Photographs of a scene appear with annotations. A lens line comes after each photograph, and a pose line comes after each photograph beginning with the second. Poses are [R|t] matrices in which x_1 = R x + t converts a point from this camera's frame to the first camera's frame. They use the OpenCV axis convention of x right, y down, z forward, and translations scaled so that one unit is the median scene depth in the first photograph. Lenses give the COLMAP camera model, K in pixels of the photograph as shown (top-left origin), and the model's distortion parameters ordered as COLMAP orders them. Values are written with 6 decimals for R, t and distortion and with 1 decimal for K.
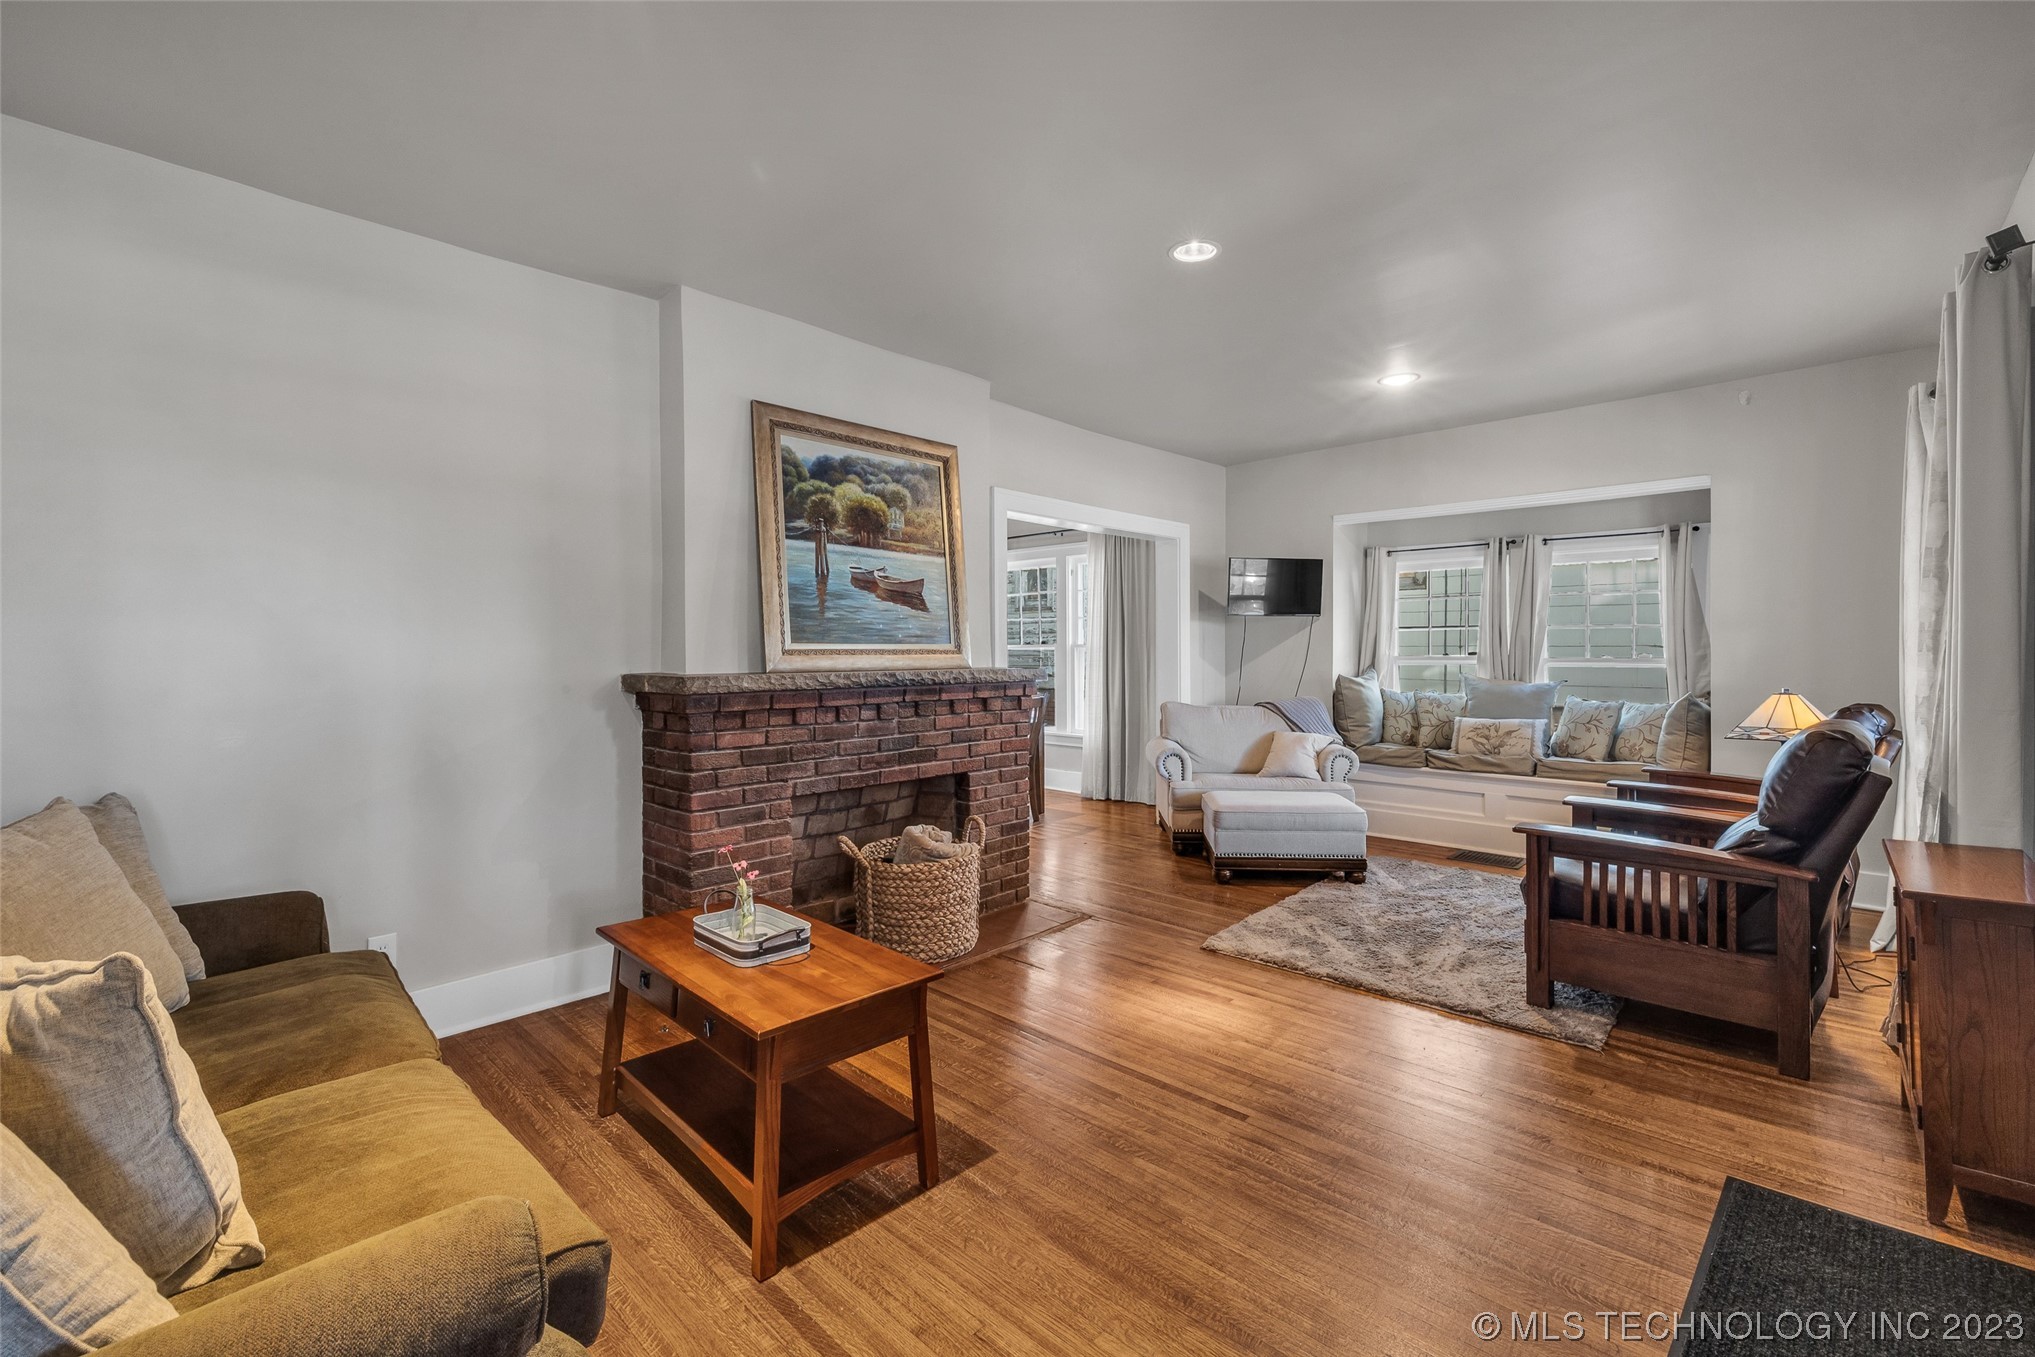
lens RADIAL K [[878.7, 0, 1022.7], [0, 878.7, 669.1], [0, 0, 1]] dist [-0.009189, 0.000219]
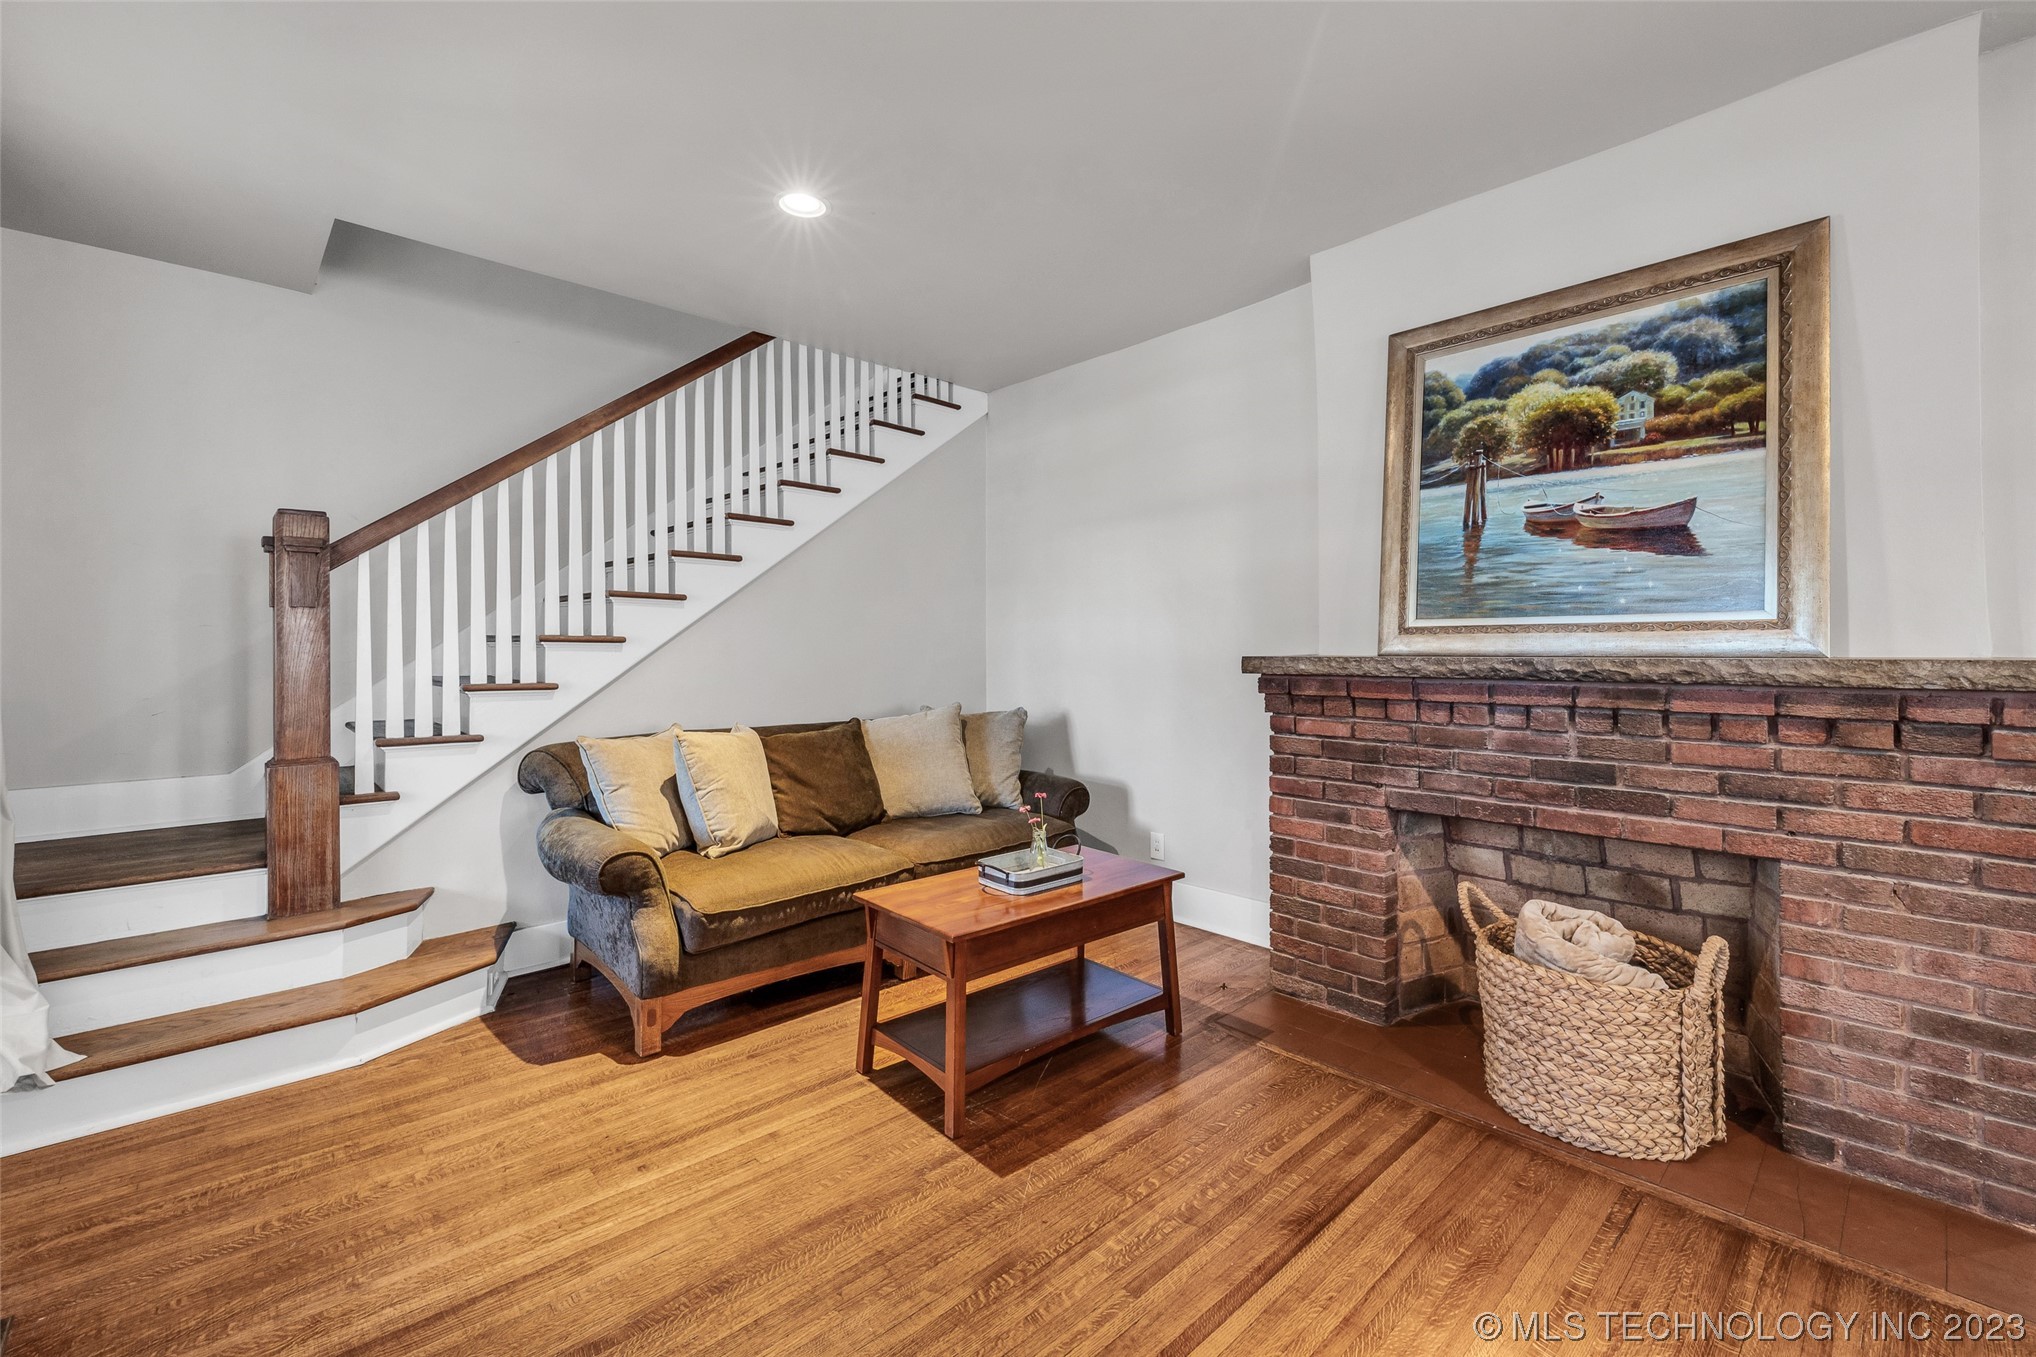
lens RADIAL K [[879.2, 0, 1023.6], [0, 879.2, 658.7], [0, 0, 1]] dist [-0.009189, 0.000219]
pose [[-0.086580, 0.013519, -0.996153, 0.537538], [-0.019115, 0.999701, 0.015229, 0.000895], [0.996062, 0.020360, -0.086296, 0.677667]]
